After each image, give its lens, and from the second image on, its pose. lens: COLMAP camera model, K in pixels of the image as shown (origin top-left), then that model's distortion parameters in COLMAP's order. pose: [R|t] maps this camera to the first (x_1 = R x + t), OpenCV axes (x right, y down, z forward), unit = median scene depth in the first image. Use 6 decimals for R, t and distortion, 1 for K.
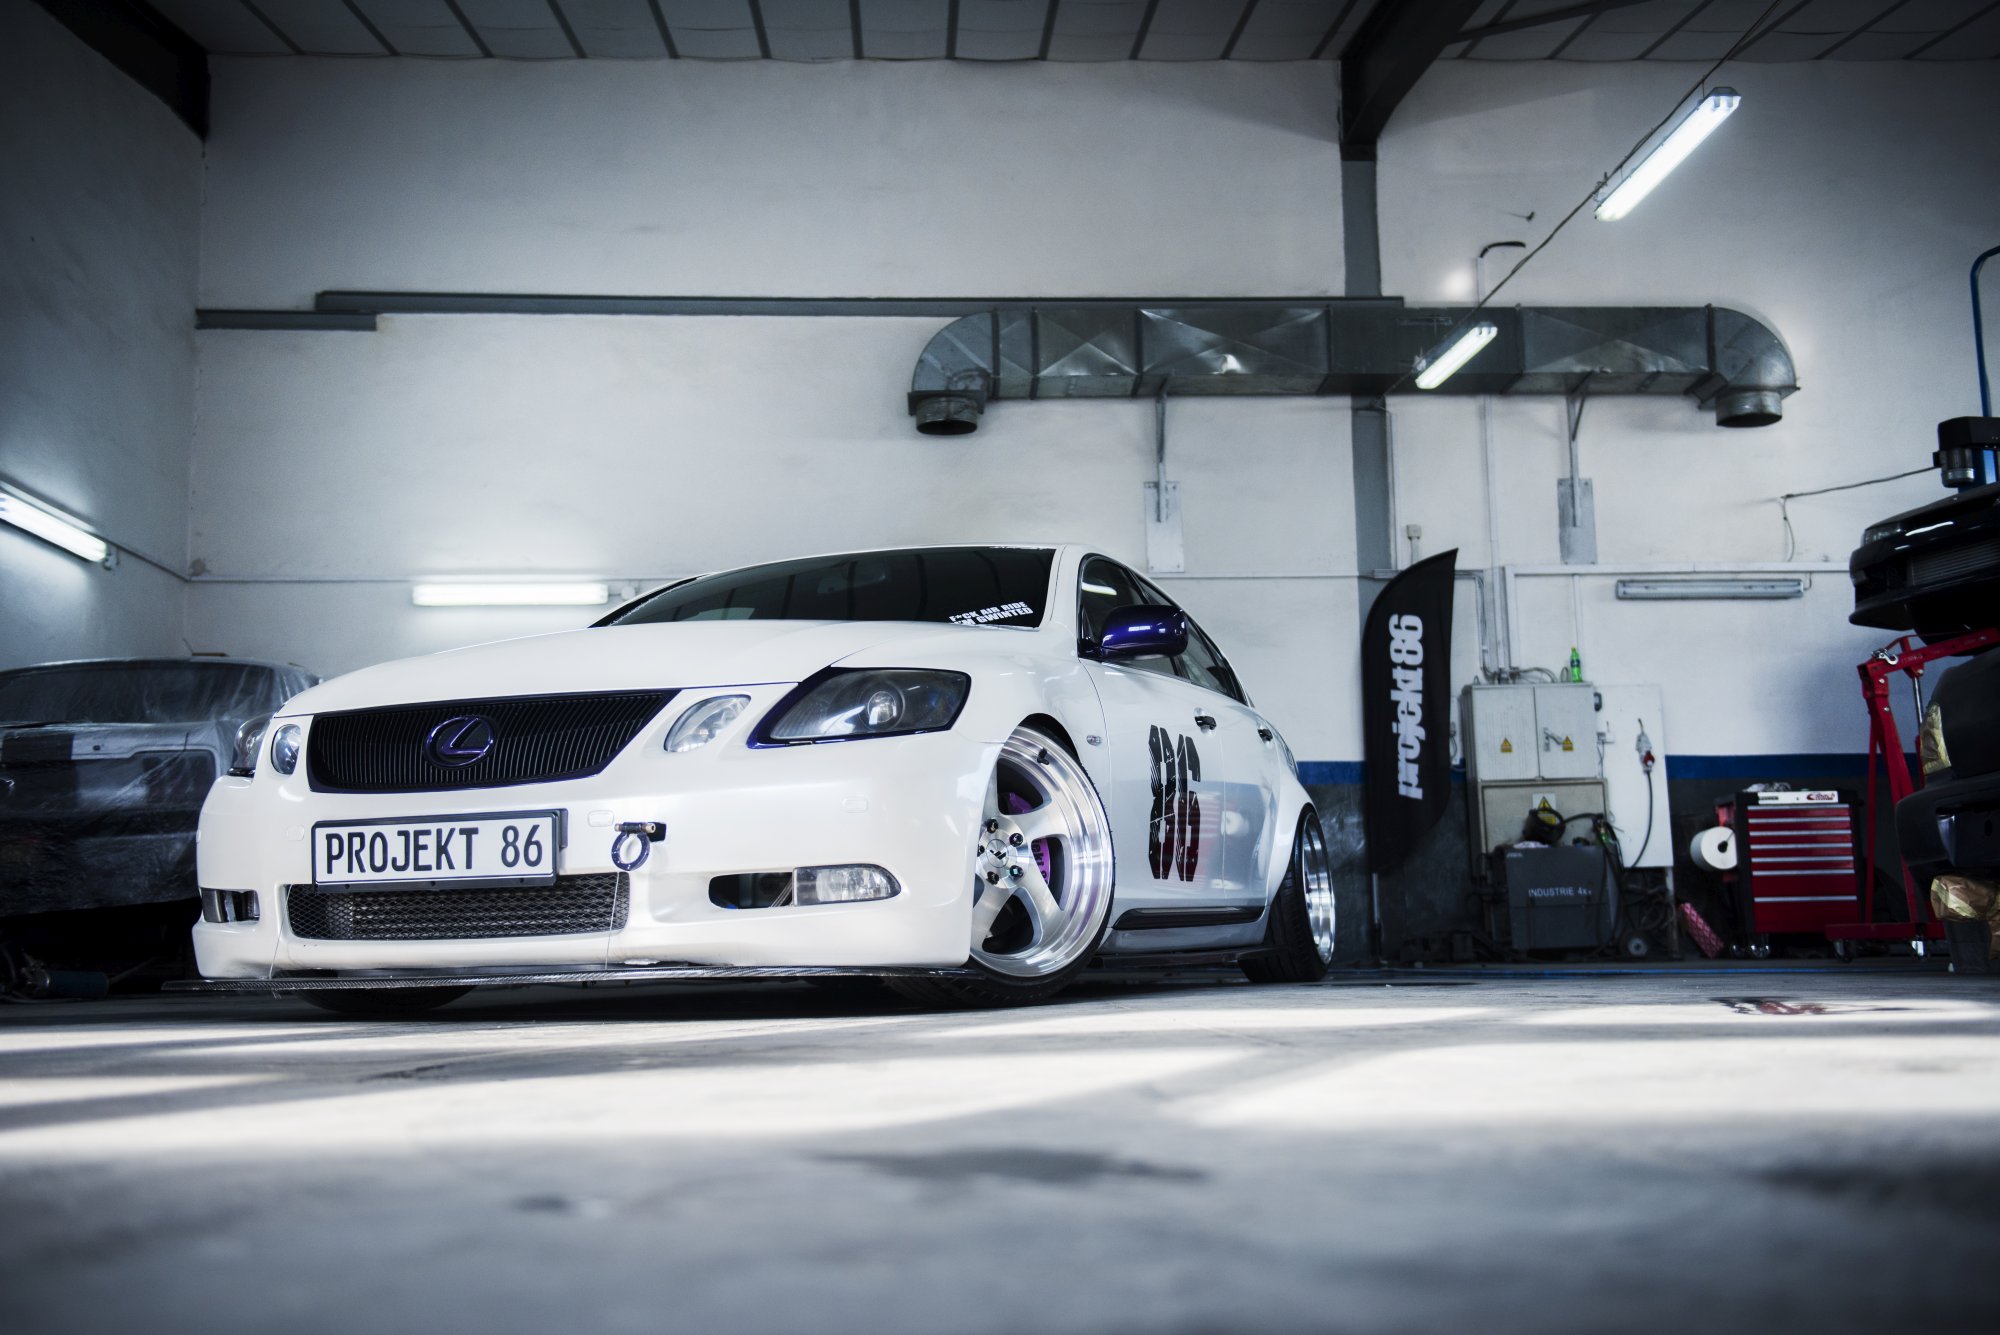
lens RADIAL K [[1929.9, 0, 1000.0], [0, 1929.9, 667.5], [0, 0, 1]] dist [0.025944, -0.000900]
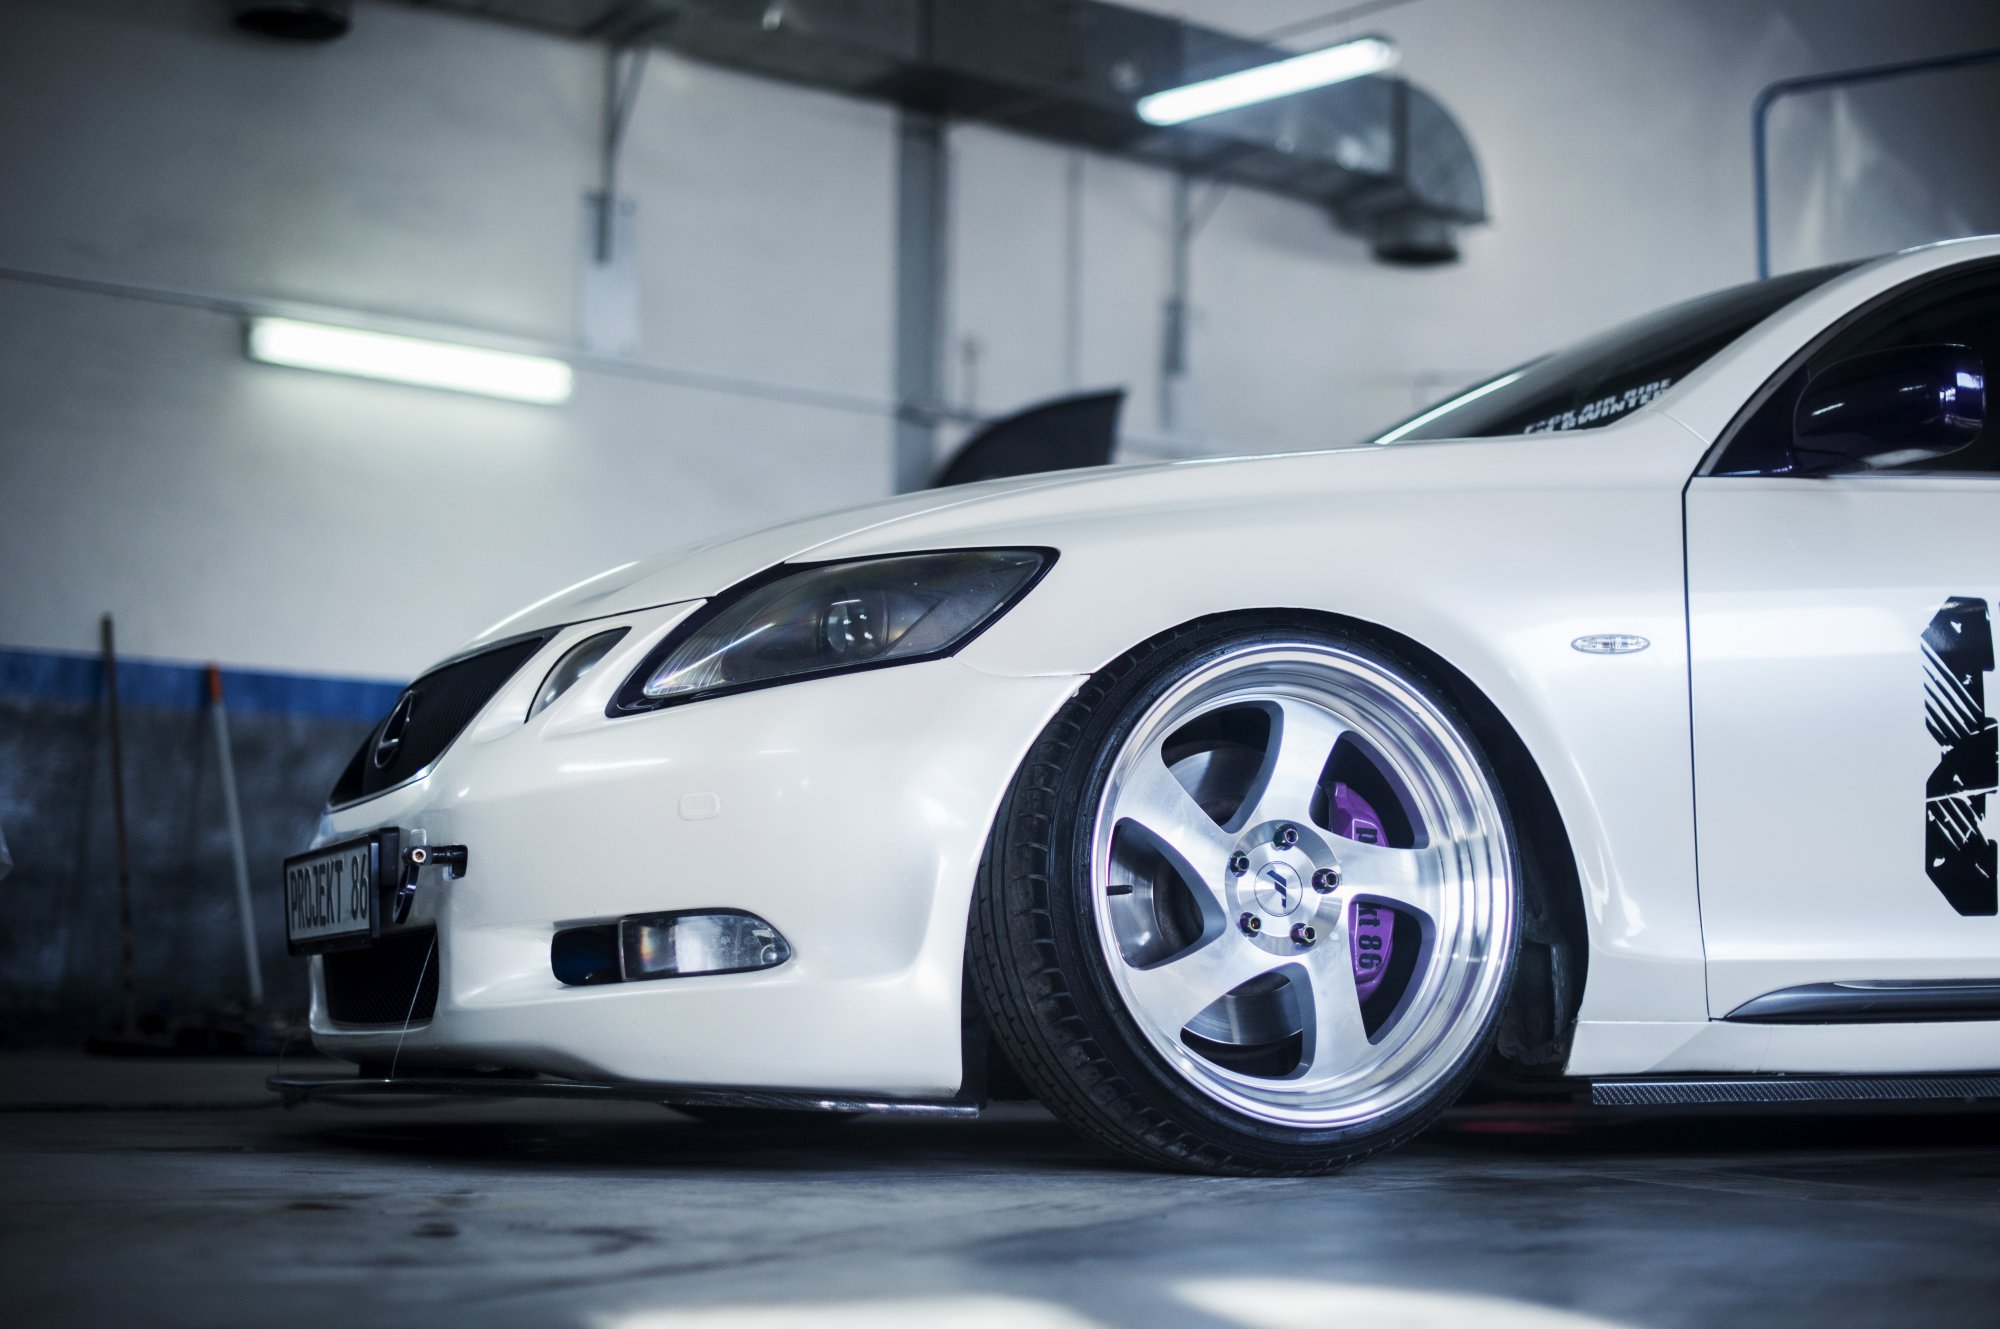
lens RADIAL K [[2971.8, 0, 1002.4], [0, 2971.8, 700.0], [0, 0, 1]] dist [-0.141094, 0.028619]
pose [[0.830666, 0.080995, 0.550849, -0.297990], [-0.102895, 0.994652, 0.008913, 0.032810], [-0.547181, -0.064083, 0.834557, 0.218461]]
